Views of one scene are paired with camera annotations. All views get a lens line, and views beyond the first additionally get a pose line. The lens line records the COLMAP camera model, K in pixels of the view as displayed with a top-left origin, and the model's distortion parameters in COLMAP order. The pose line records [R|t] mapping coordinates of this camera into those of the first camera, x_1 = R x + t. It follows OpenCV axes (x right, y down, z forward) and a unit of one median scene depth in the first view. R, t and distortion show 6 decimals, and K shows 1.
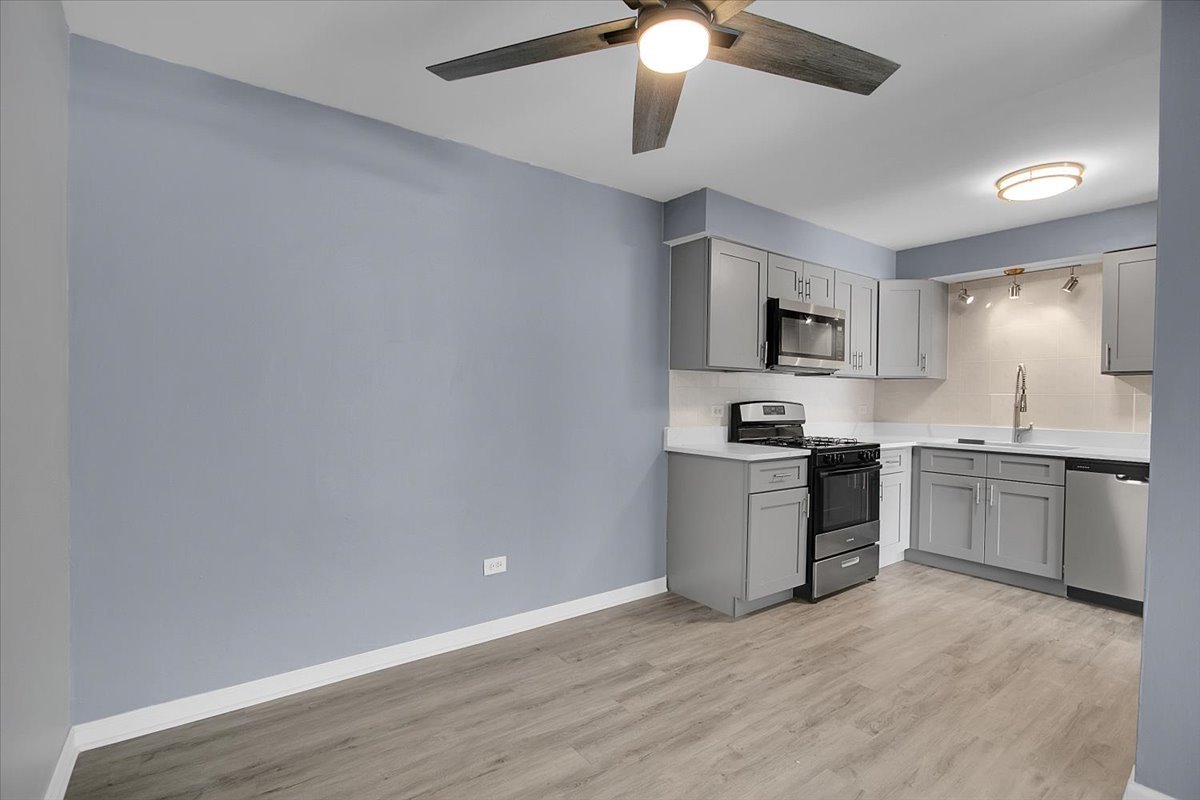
lens RADIAL K [[553.4, 0, 588.7], [0, 553.4, 405.2], [0, 0, 1]] dist [-0.016872, 0.002455]
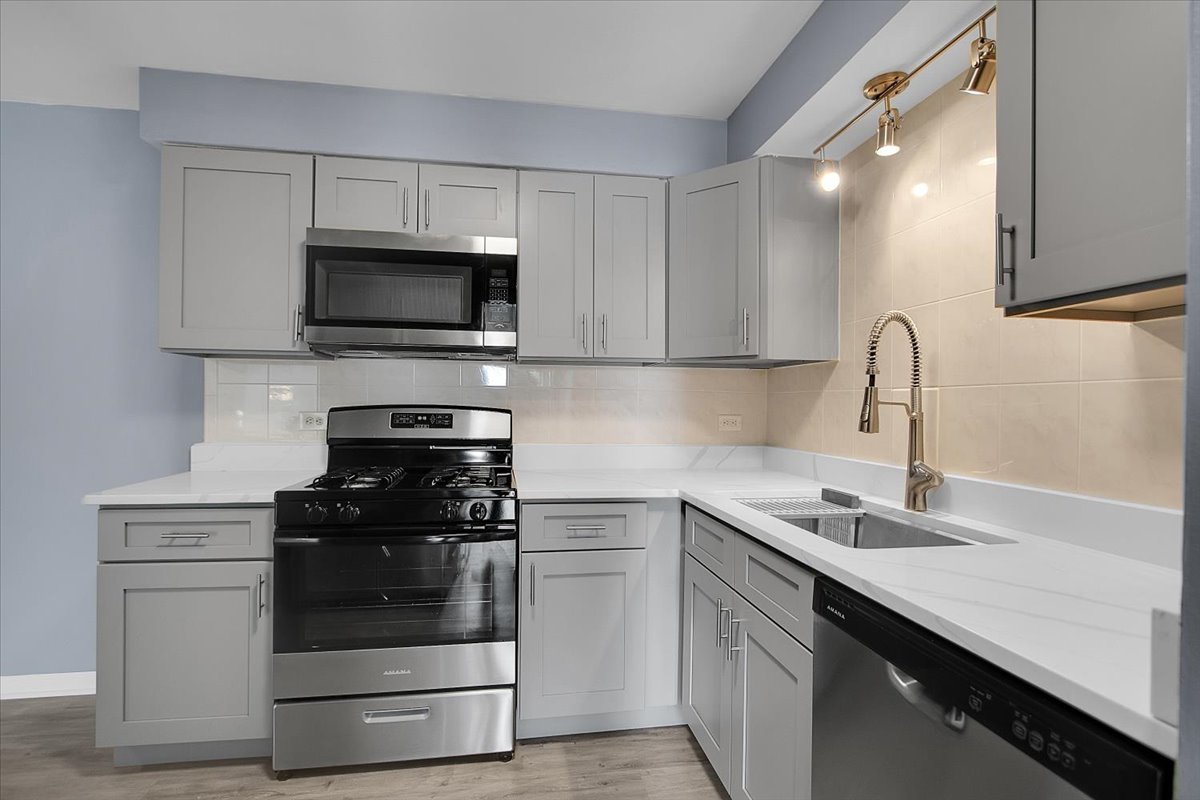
lens RADIAL K [[553.4, 0, 589.3], [0, 553.4, 404.8], [0, 0, 1]] dist [-0.016872, 0.002455]
pose [[0.893116, -0.001254, -0.449824, 0.829756], [-0.007354, 0.999822, -0.017387, 0.001044], [0.449766, 0.018836, 0.892948, 0.588264]]
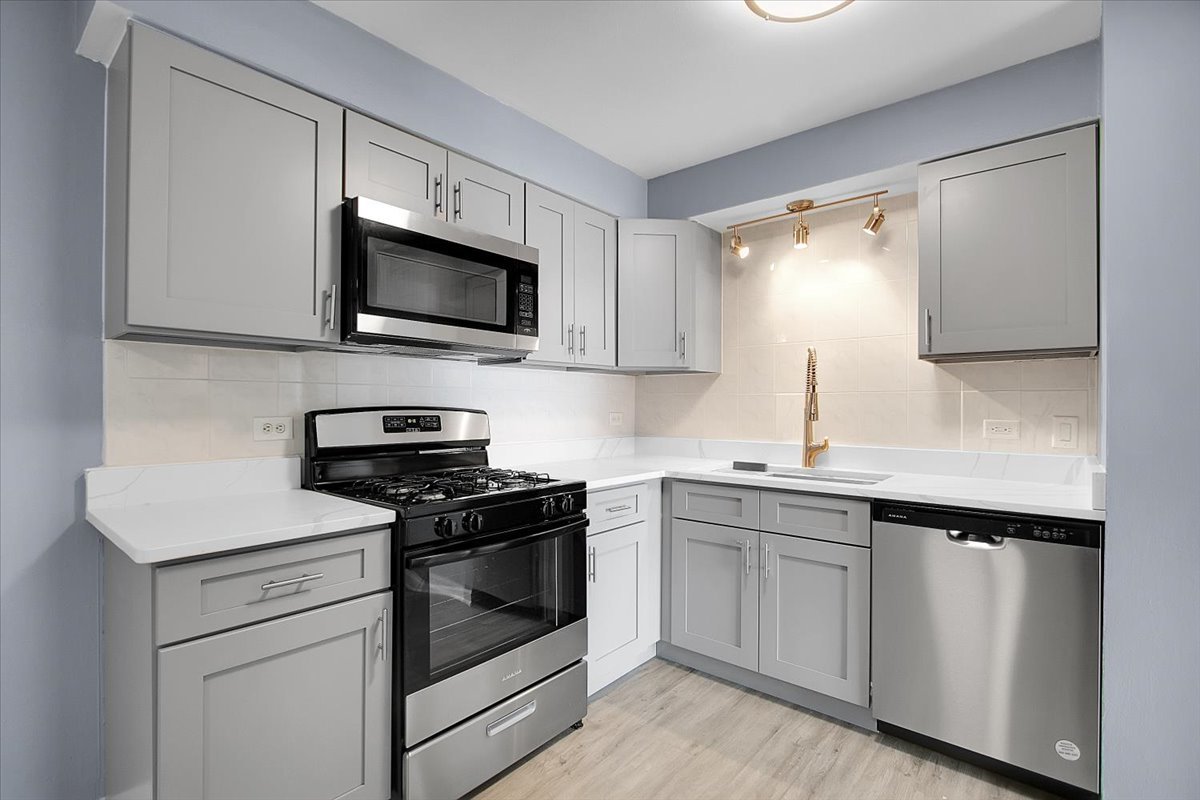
lens RADIAL K [[553.4, 0, 587.5], [0, 553.4, 405.0], [0, 0, 1]] dist [-0.016872, 0.002455]
pose [[0.972763, -0.007906, 0.231668, 0.407388], [0.011280, 0.999849, -0.013243, -0.000329], [-0.231528, 0.015495, 0.972705, 0.457877]]
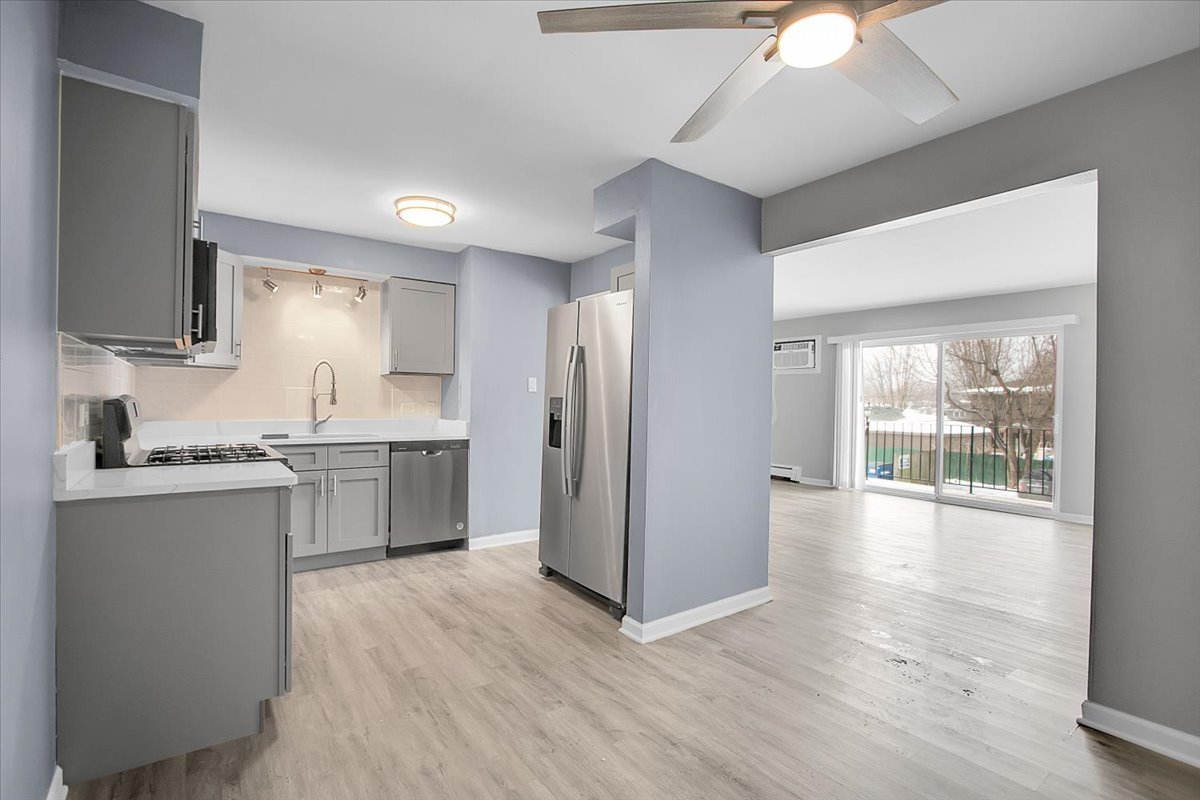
lens RADIAL K [[553.4, 0, 587.0], [0, 553.4, 405.1], [0, 0, 1]] dist [-0.016872, 0.002455]
pose [[0.004652, -0.019783, 0.999793, -0.309080], [0.000314, 0.999804, 0.019782, -0.008623], [-0.999989, 0.000222, 0.004657, 0.519398]]
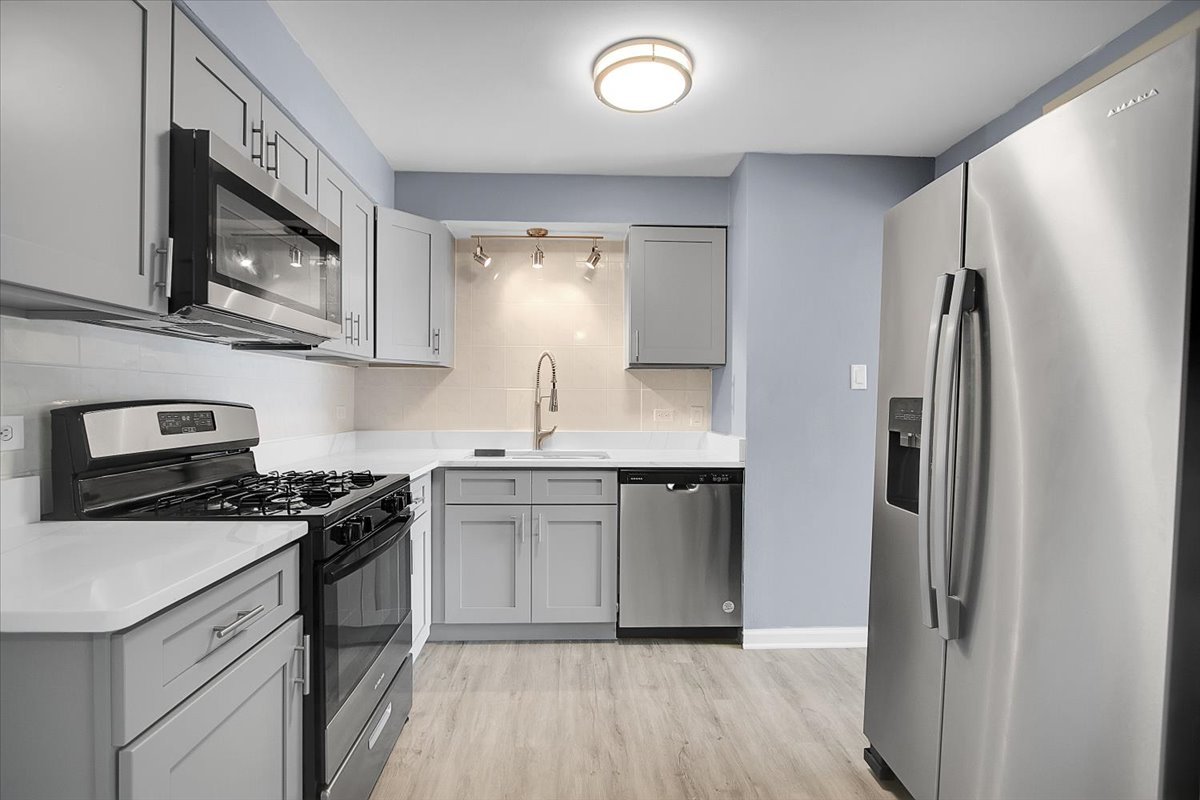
lens RADIAL K [[553.4, 0, 586.2], [0, 553.4, 406.1], [0, 0, 1]] dist [-0.016872, 0.002455]
pose [[0.554093, -0.017886, 0.832263, 0.164293], [0.012401, 0.999836, 0.013231, -0.005449], [-0.832363, 0.002990, 0.554223, 0.547196]]
